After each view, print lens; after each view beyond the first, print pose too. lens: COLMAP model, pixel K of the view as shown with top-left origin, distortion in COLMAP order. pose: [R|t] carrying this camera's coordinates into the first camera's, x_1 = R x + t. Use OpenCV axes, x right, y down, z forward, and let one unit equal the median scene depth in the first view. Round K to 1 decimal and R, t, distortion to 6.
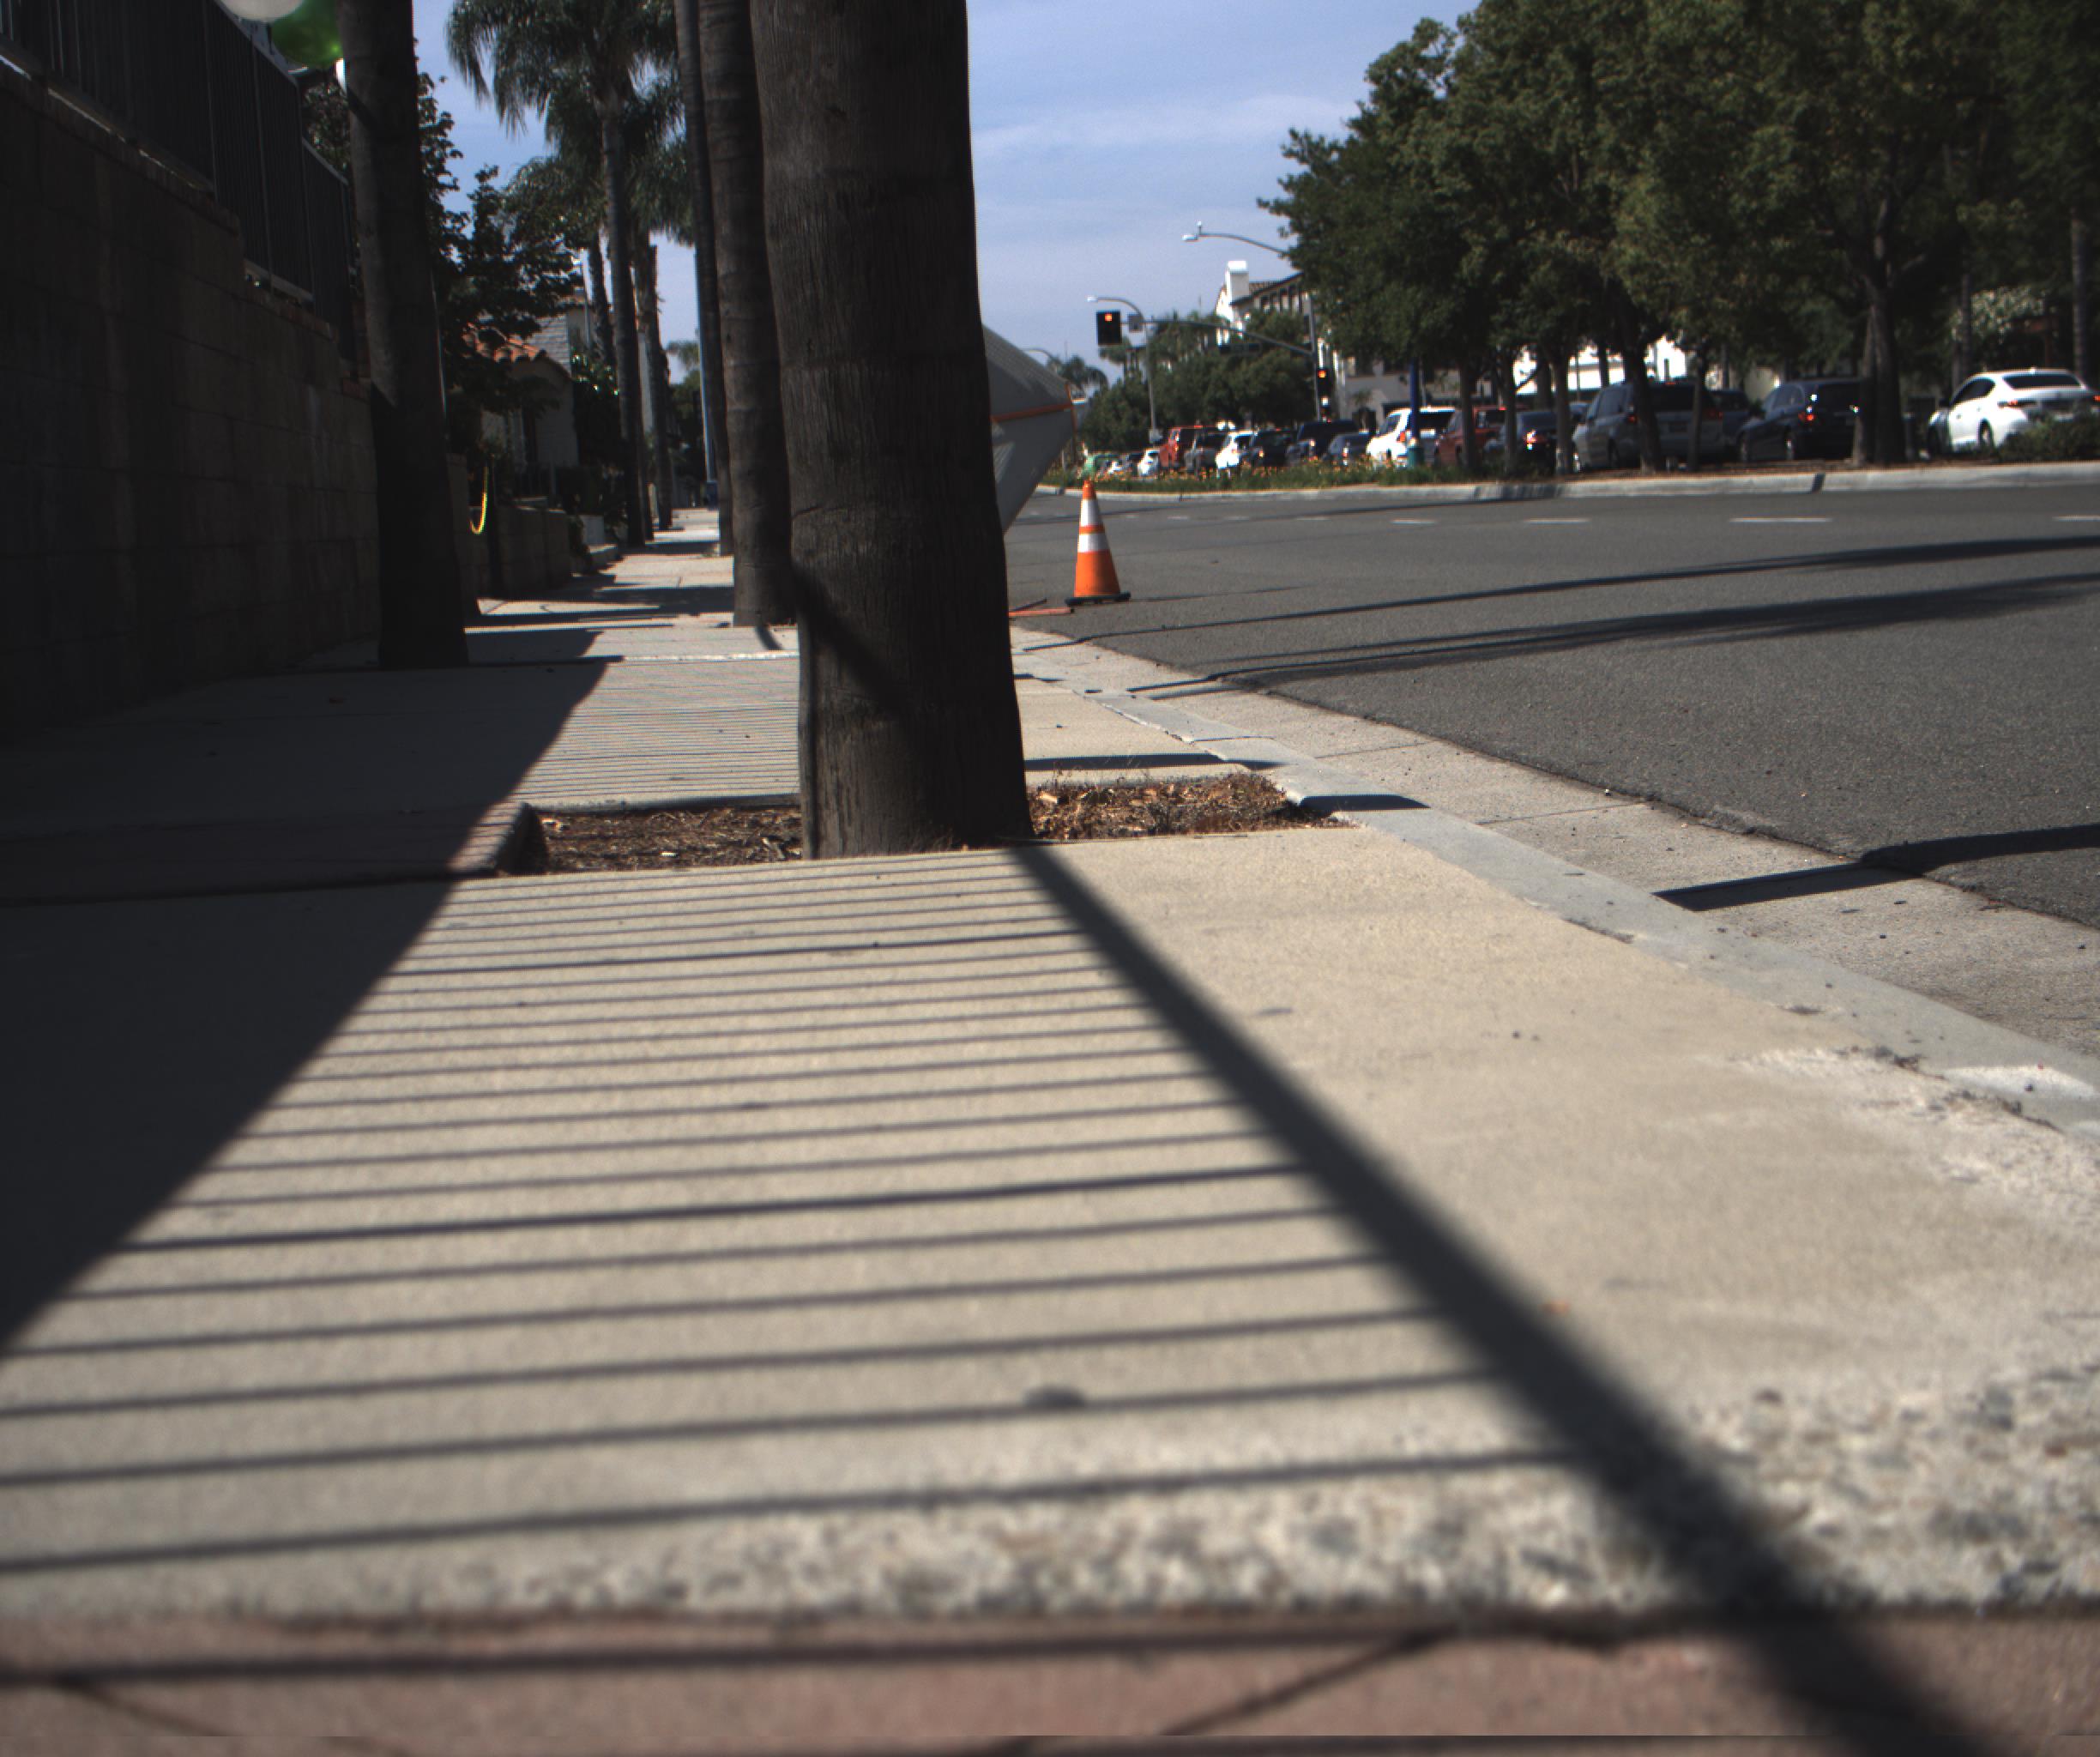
lens RADIAL K [[3903.3, 0, 1026.8], [0, 3903.3, 843.9], [0, 0, 1]] dist [-0.179263, 0.910443]
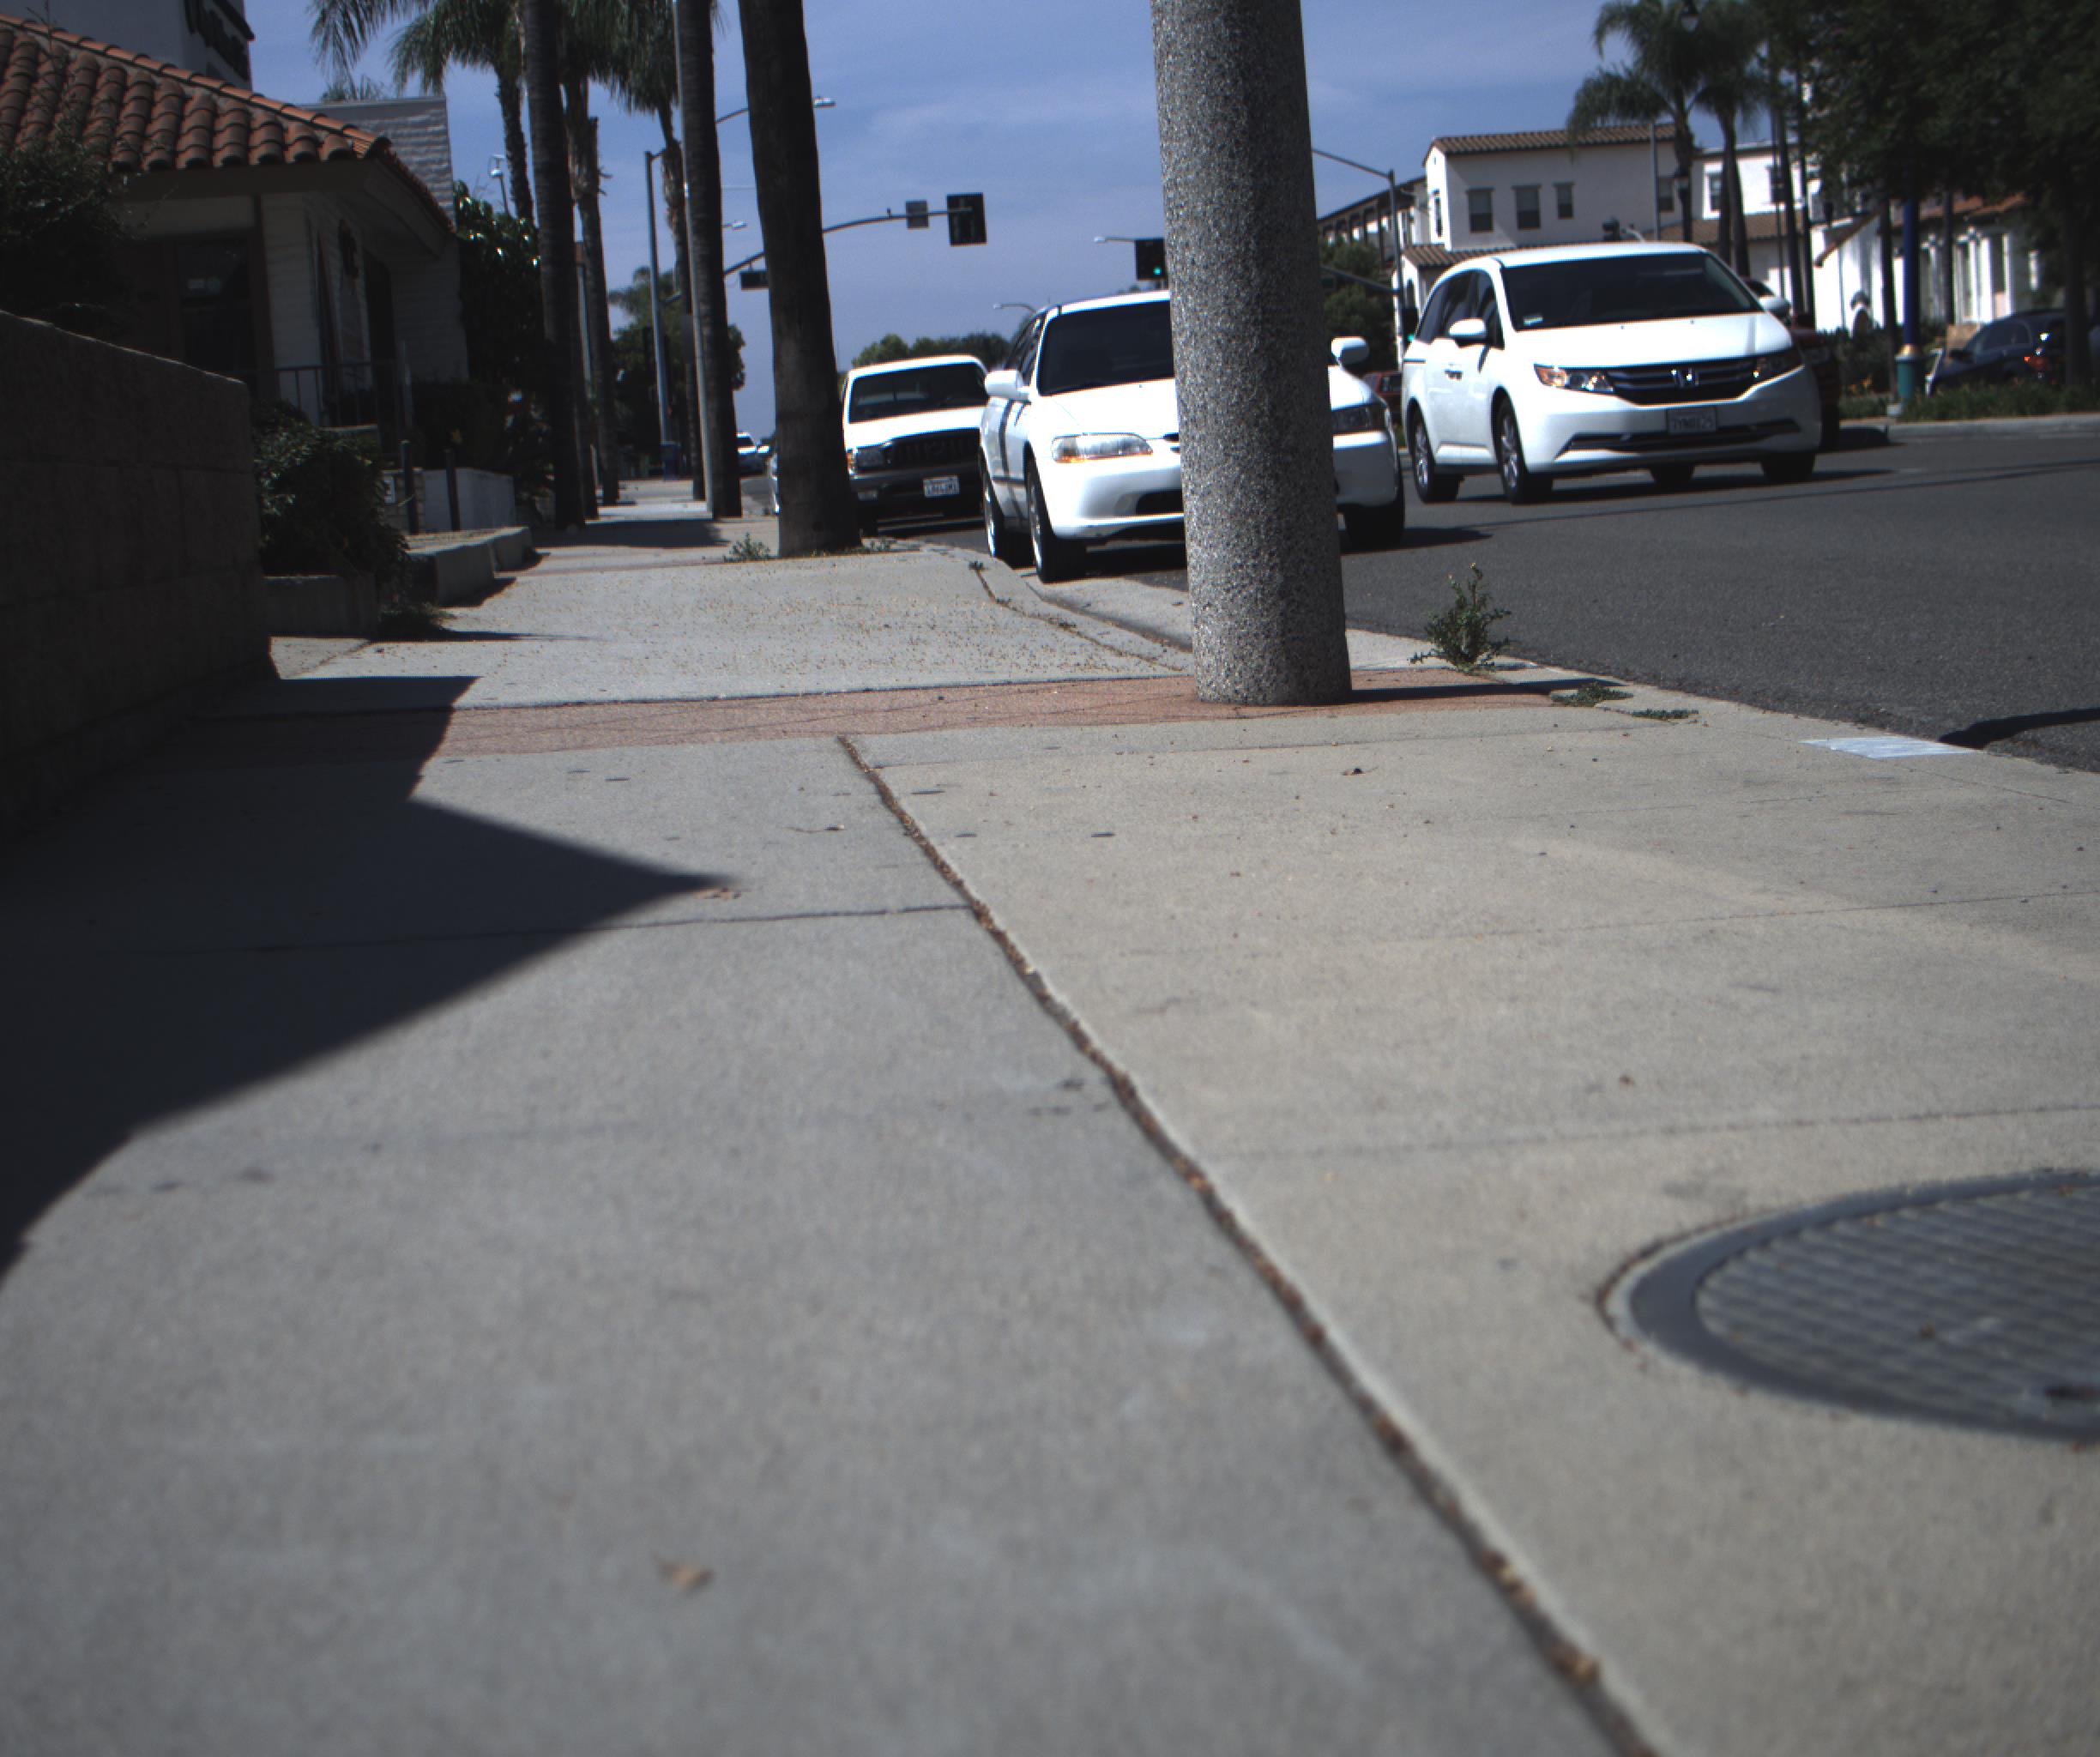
lens RADIAL K [[3903.3, 0, 1026.8], [0, 3903.3, 843.9], [0, 0, 1]] dist [-0.179263, 0.910443]
pose [[0.999863, -0.001353, 0.016488, -0.045539], [0.001265, 0.999985, 0.005381, -0.035306], [-0.016495, -0.005359, 0.999850, 0.455421]]
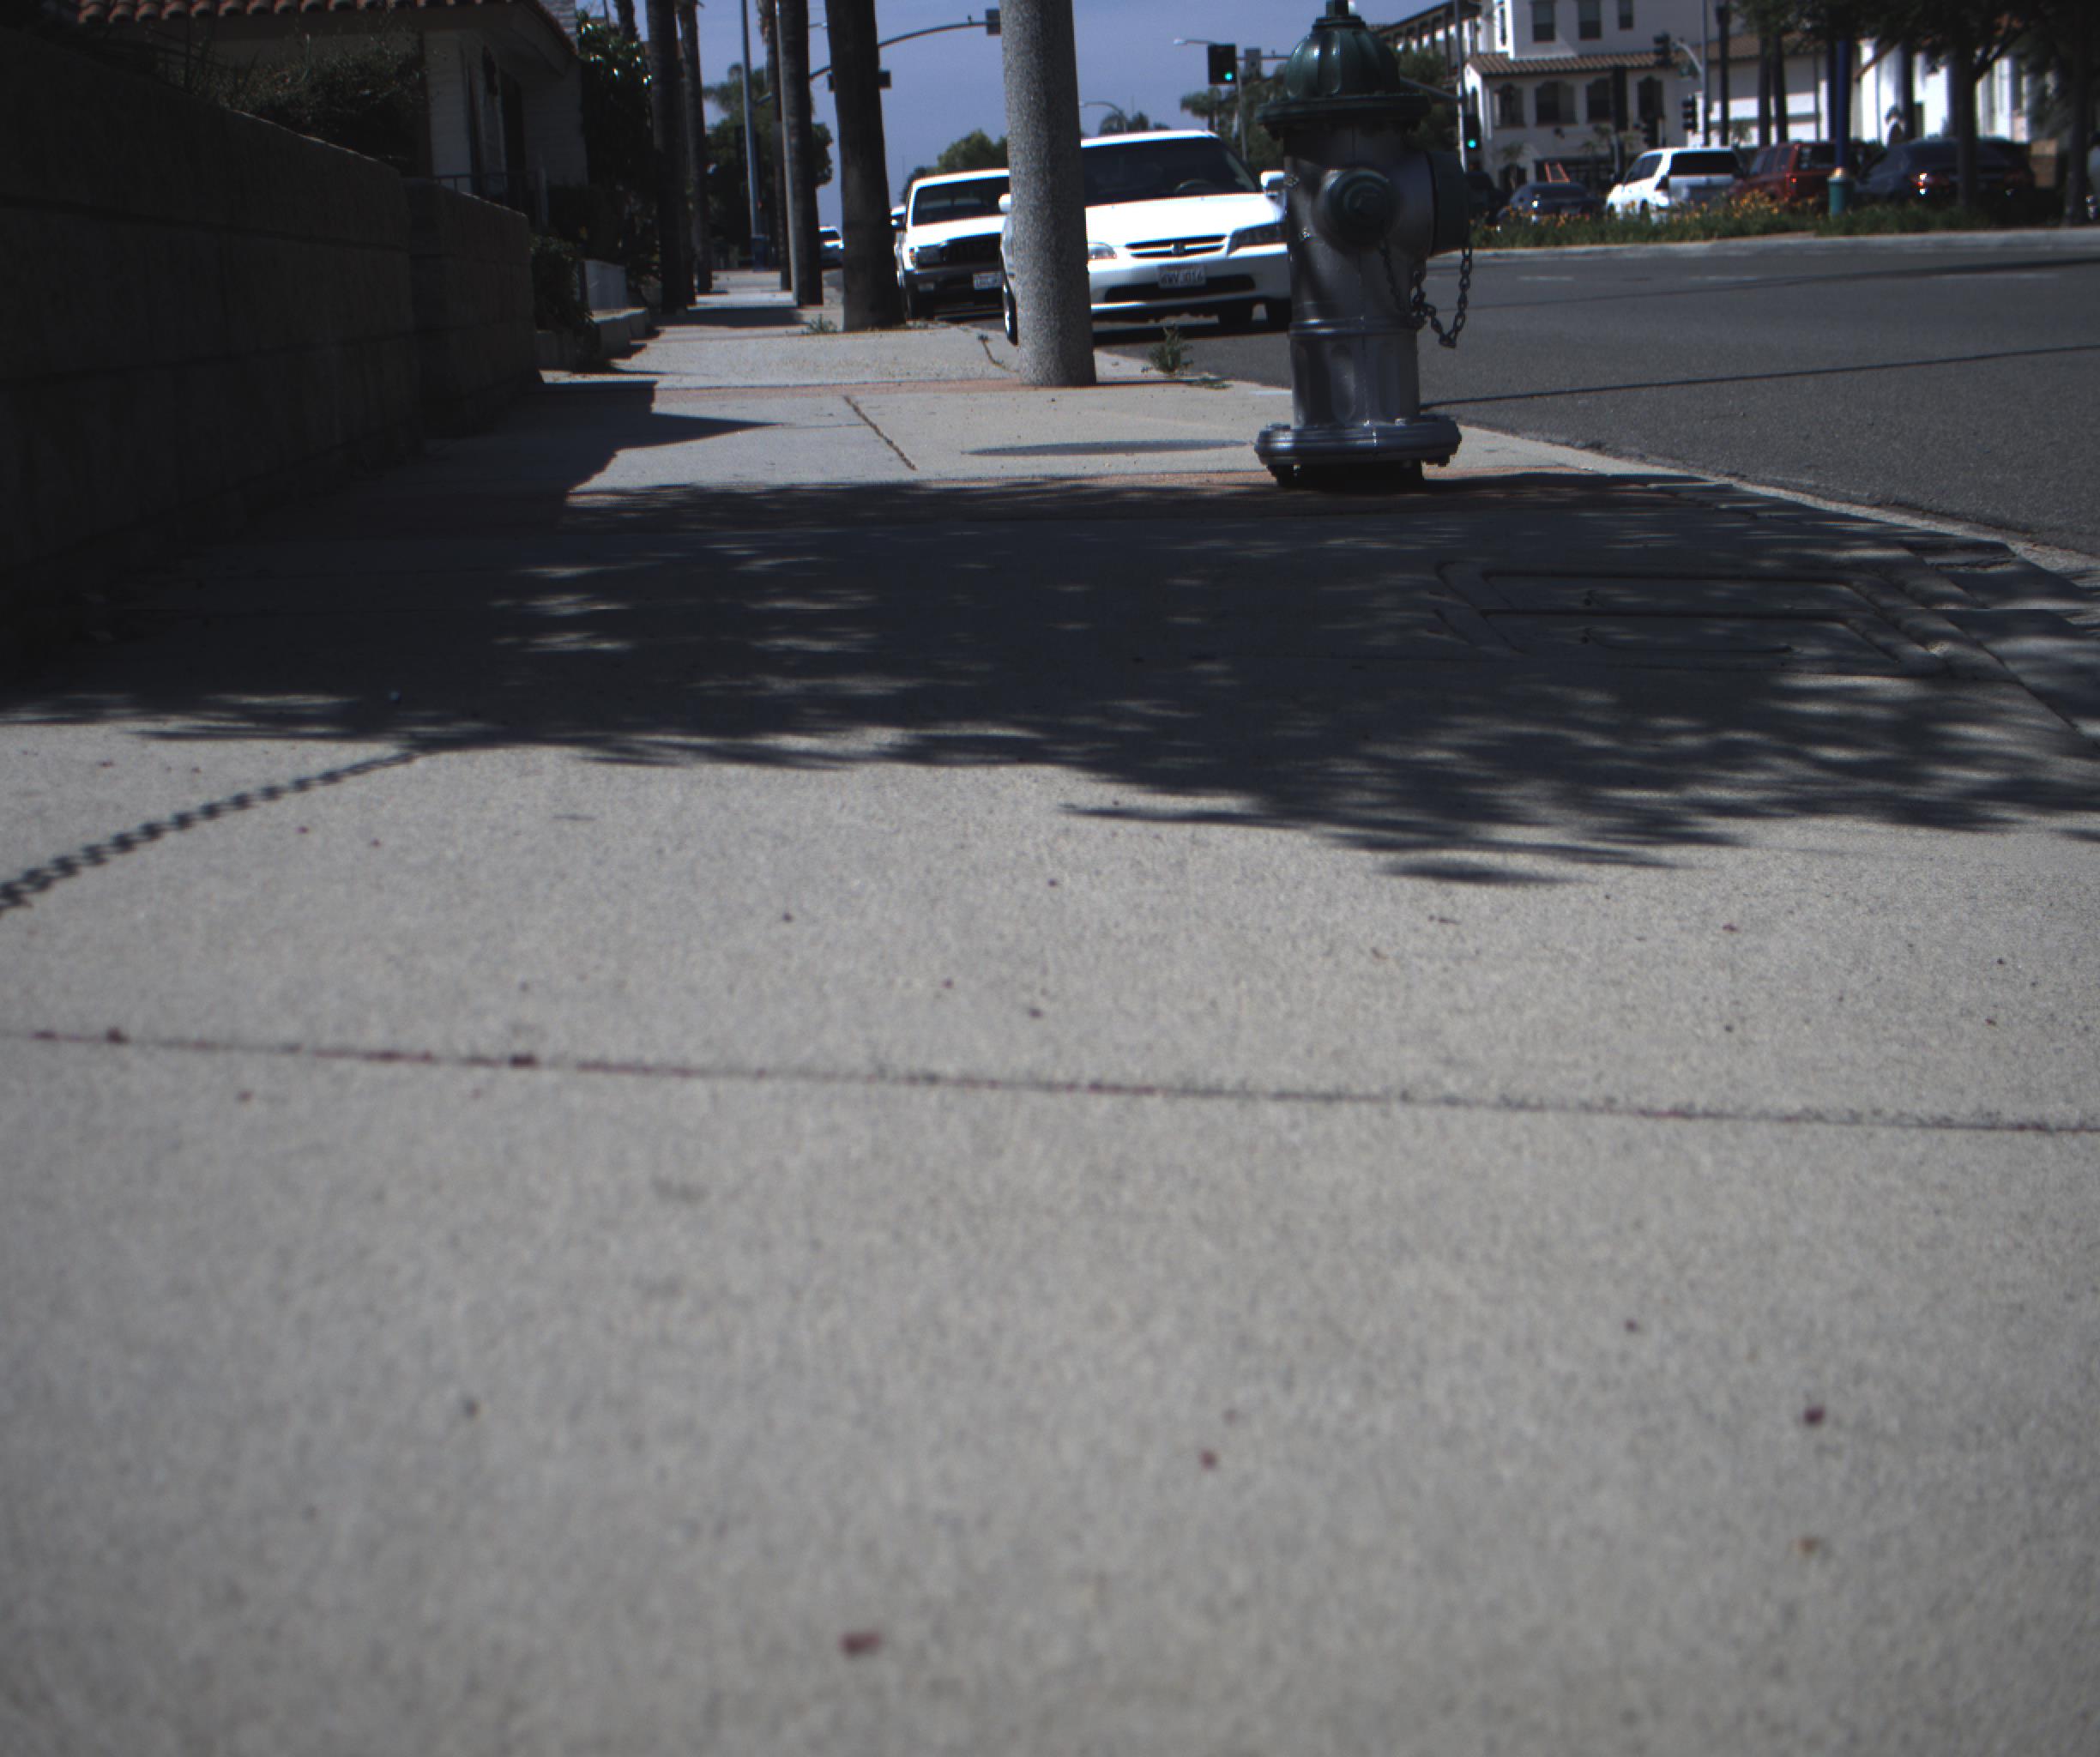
lens RADIAL K [[3903.3, 0, 1026.8], [0, 3903.3, 843.9], [0, 0, 1]] dist [-0.179263, 0.910443]
pose [[0.999891, 0.014166, -0.004264, -0.038440], [-0.013897, 0.998246, 0.057548, -0.026645], [0.005072, -0.057483, 0.998334, 0.355364]]
